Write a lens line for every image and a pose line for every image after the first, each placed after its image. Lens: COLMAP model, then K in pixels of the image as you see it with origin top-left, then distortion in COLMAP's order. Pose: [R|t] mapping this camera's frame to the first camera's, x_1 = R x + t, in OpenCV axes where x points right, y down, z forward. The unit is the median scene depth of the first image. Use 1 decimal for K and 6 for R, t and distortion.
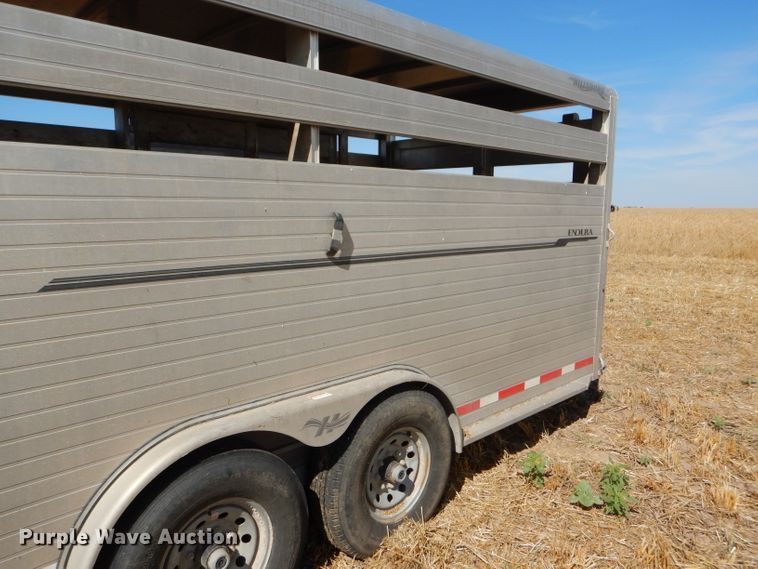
lens RADIAL K [[649.1, 0, 379.0], [0, 649.1, 284.5], [0, 0, 1]] dist [0.037574, -0.000212]
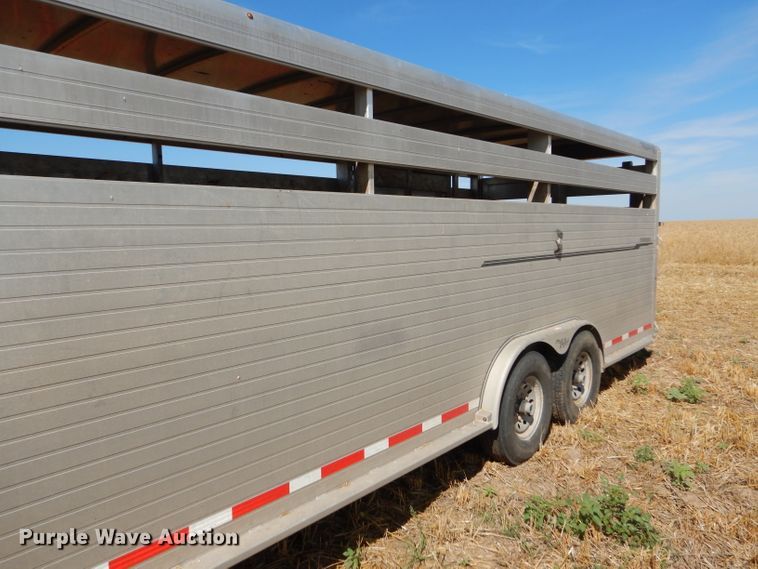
lens RADIAL K [[628.9, 0, 379.0], [0, 628.9, 284.5], [0, 0, 1]] dist [0.005891, -0.003128]
pose [[0.998079, -0.031409, 0.053395, -0.377989], [0.033054, 0.998997, -0.030200, 0.046355], [-0.052393, 0.031907, 0.998117, -0.419754]]
